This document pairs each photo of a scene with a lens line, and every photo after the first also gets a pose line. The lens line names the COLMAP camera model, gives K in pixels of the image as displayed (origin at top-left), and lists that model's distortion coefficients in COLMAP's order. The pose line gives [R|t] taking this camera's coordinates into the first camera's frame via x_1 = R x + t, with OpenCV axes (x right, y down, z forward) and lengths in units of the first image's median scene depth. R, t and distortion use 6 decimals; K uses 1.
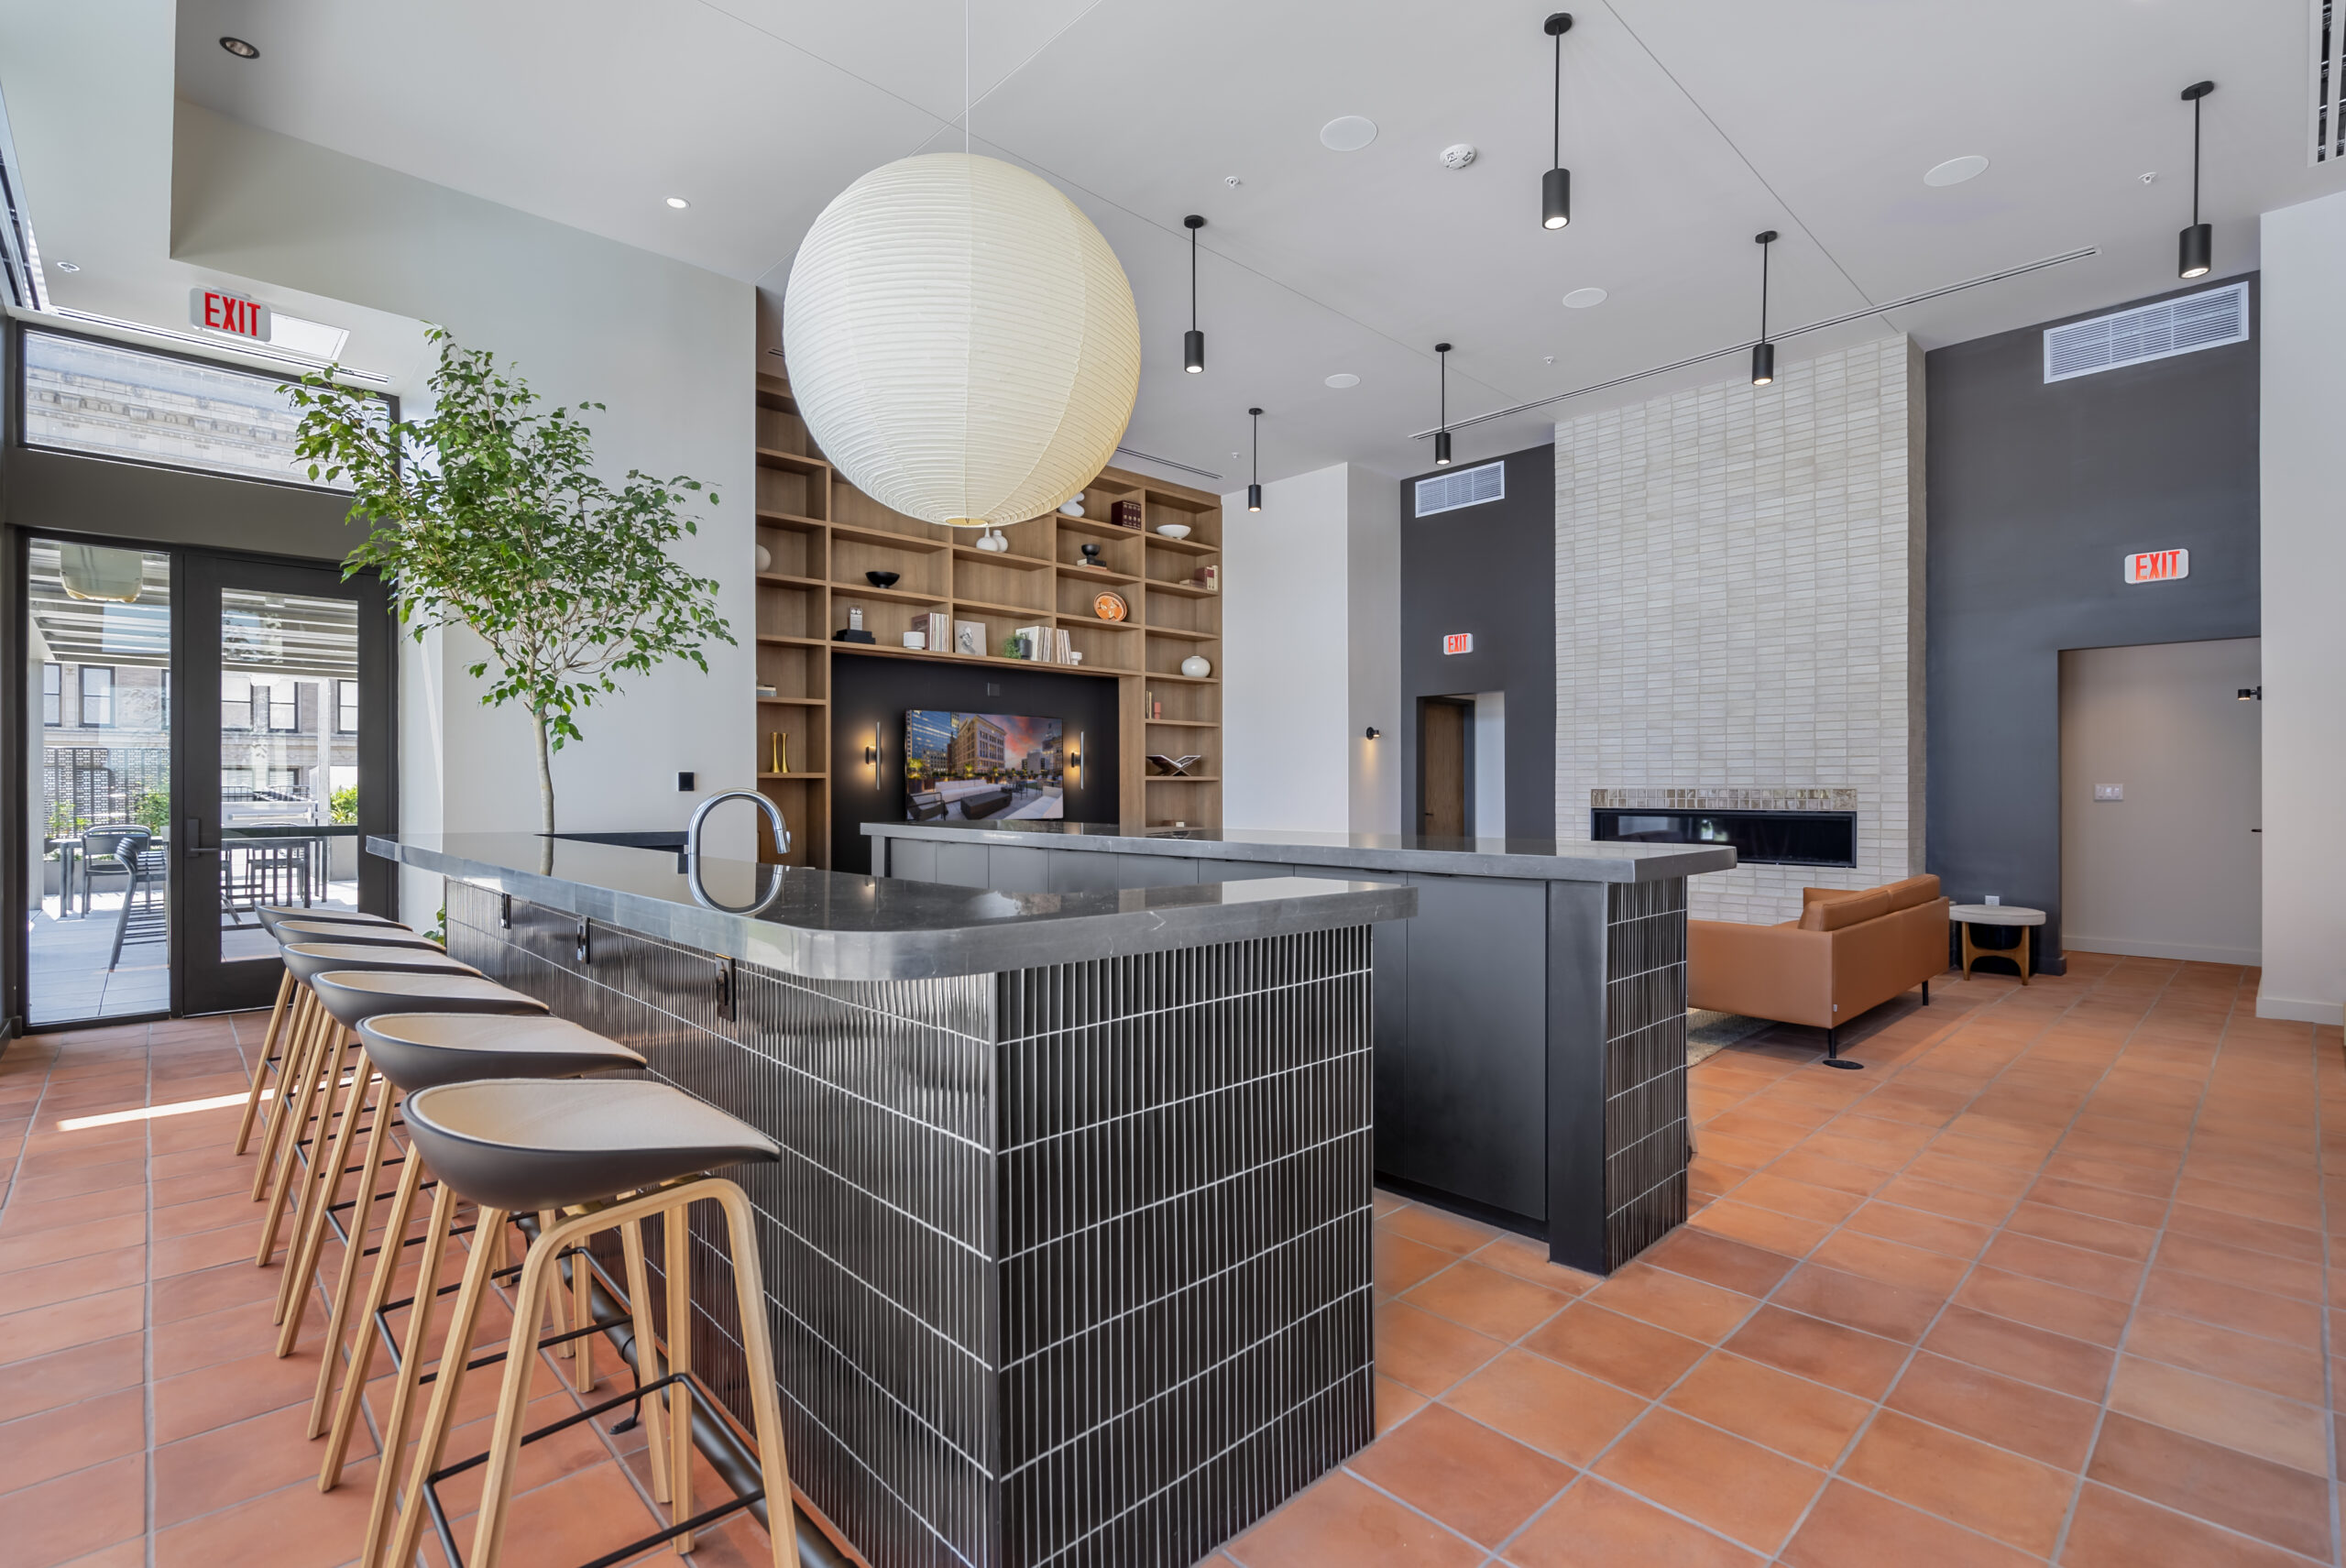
lens RADIAL K [[1074.3, 0, 1183.4], [0, 1074.3, 794.6], [0, 0, 1]] dist [0.001778, 0.000857]
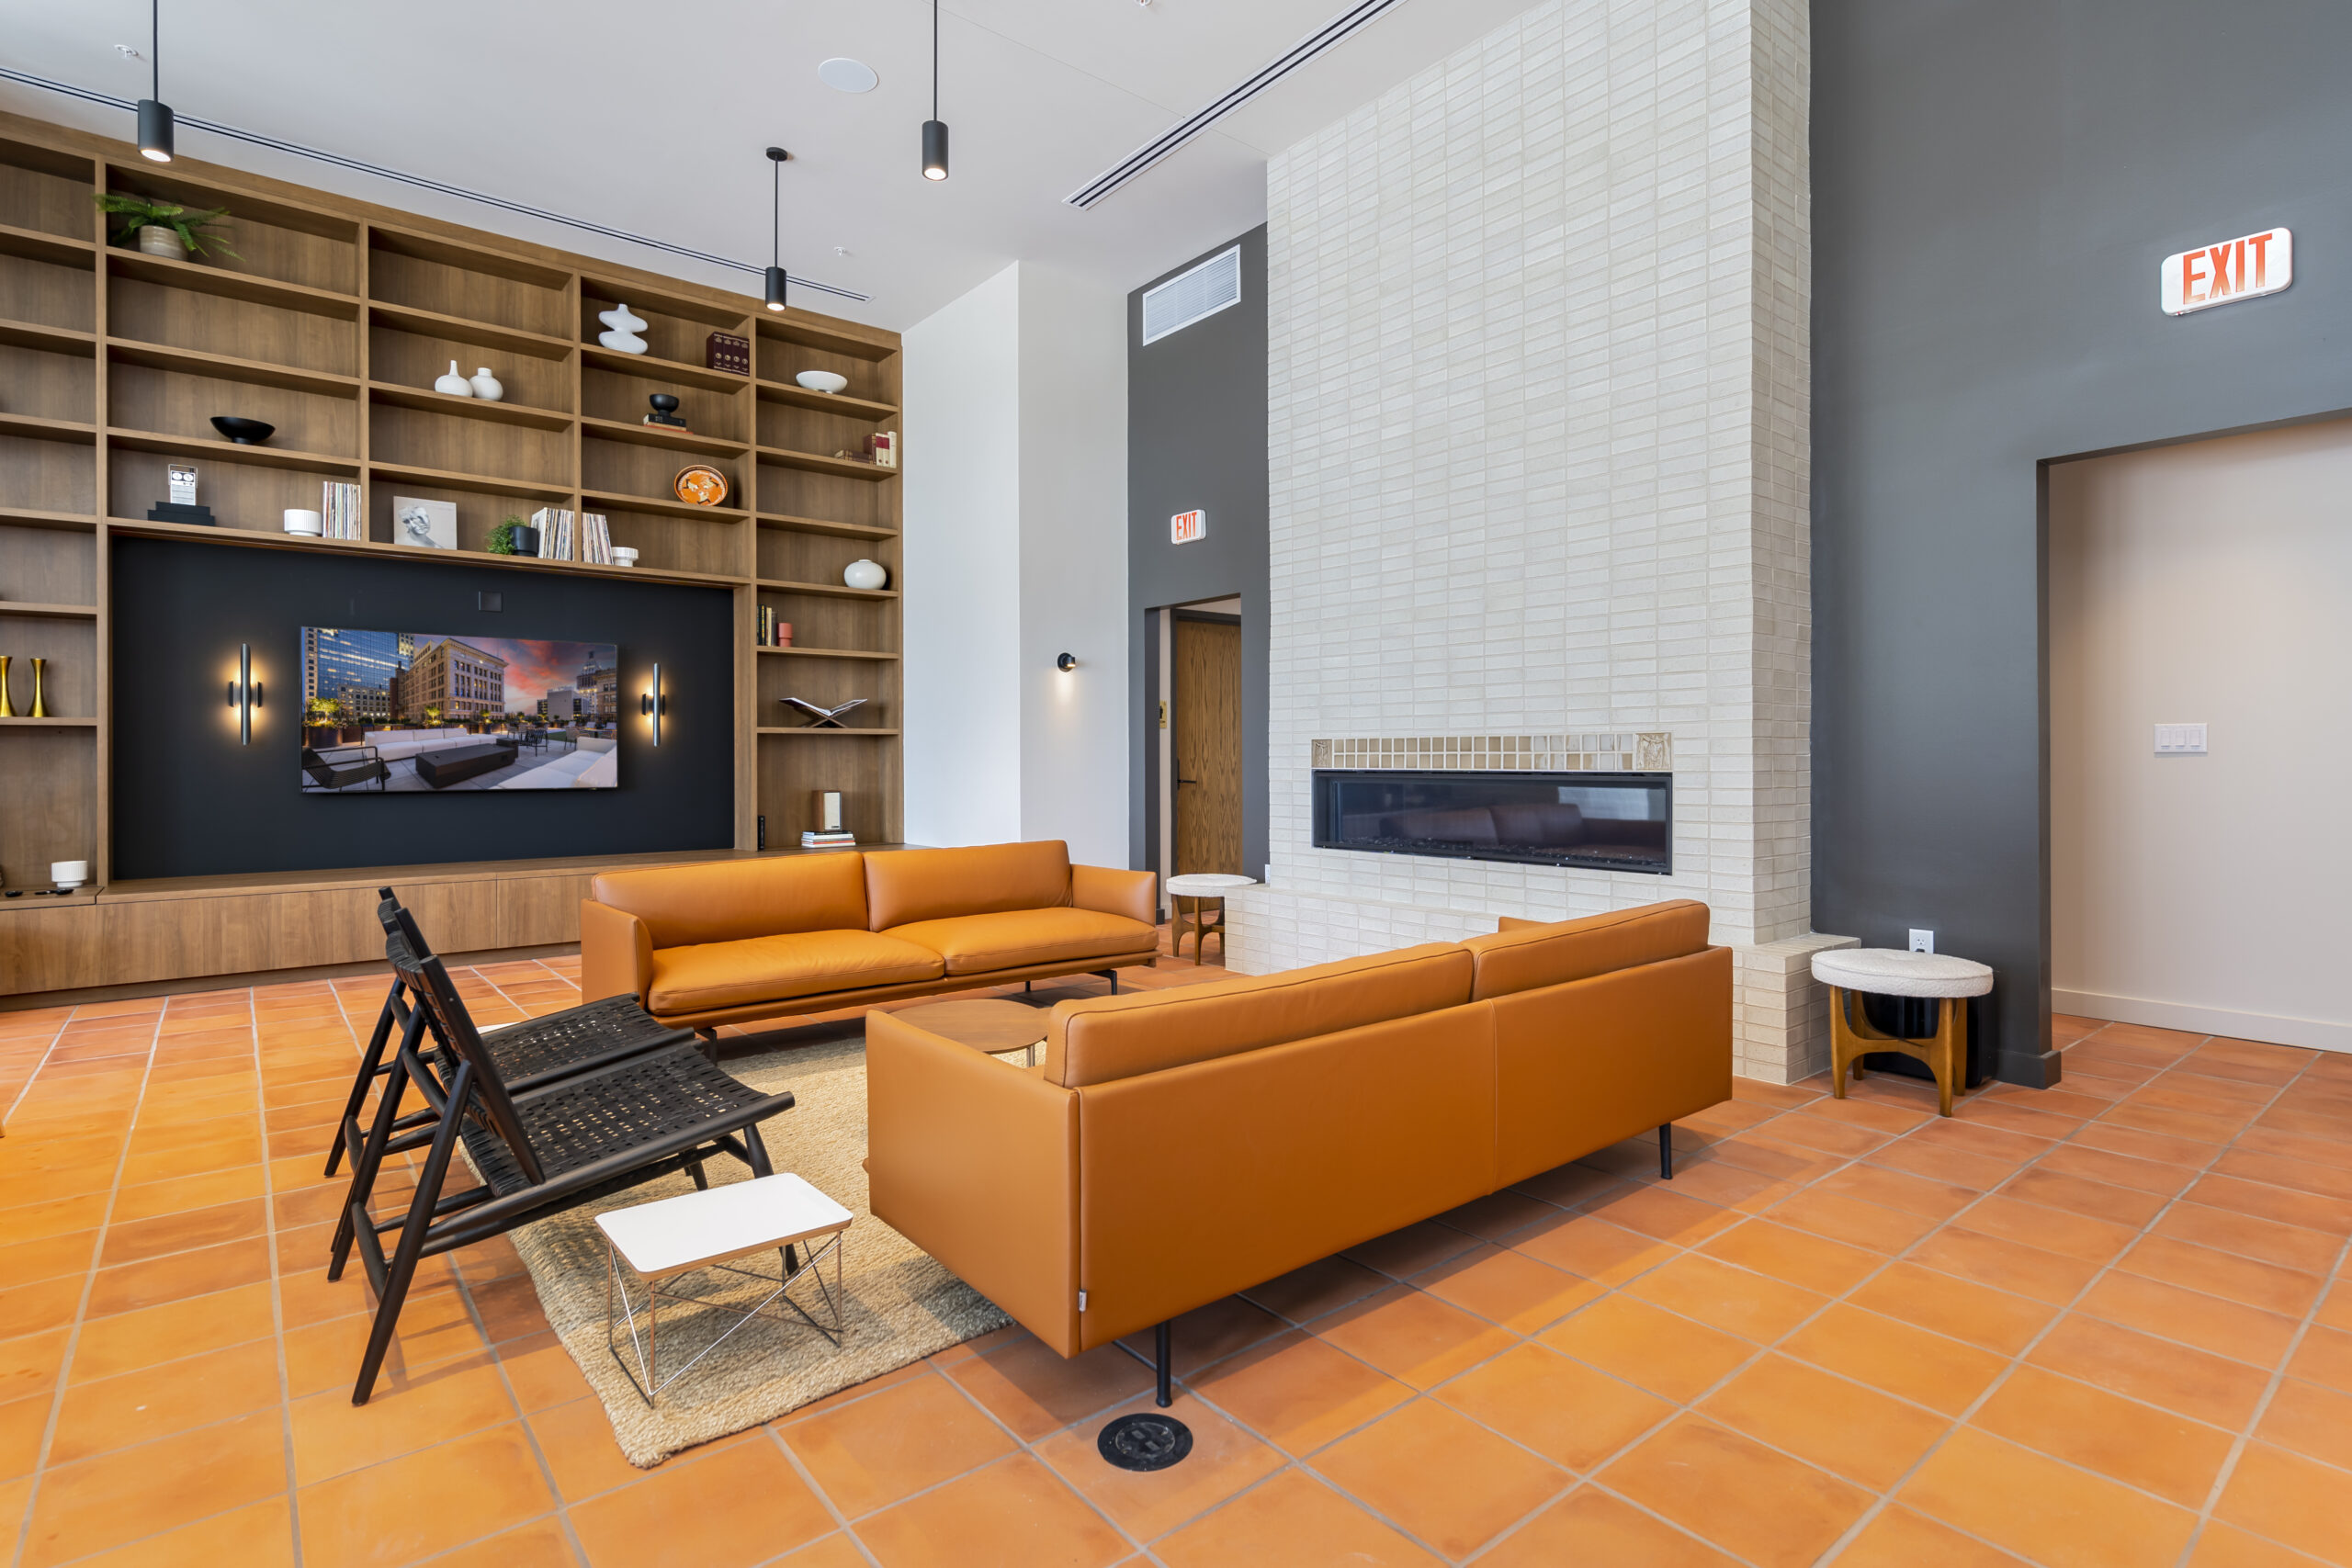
lens RADIAL K [[1151.8, 0, 1164.0], [0, 1151.8, 769.7], [0, 0, 1]] dist [-0.004730, 0.000231]
pose [[0.994814, 0.000675, -0.101707, 0.375448], [-0.000406, 0.999996, 0.002663, 0.010915], [0.101708, -0.002608, 0.994811, 0.339343]]
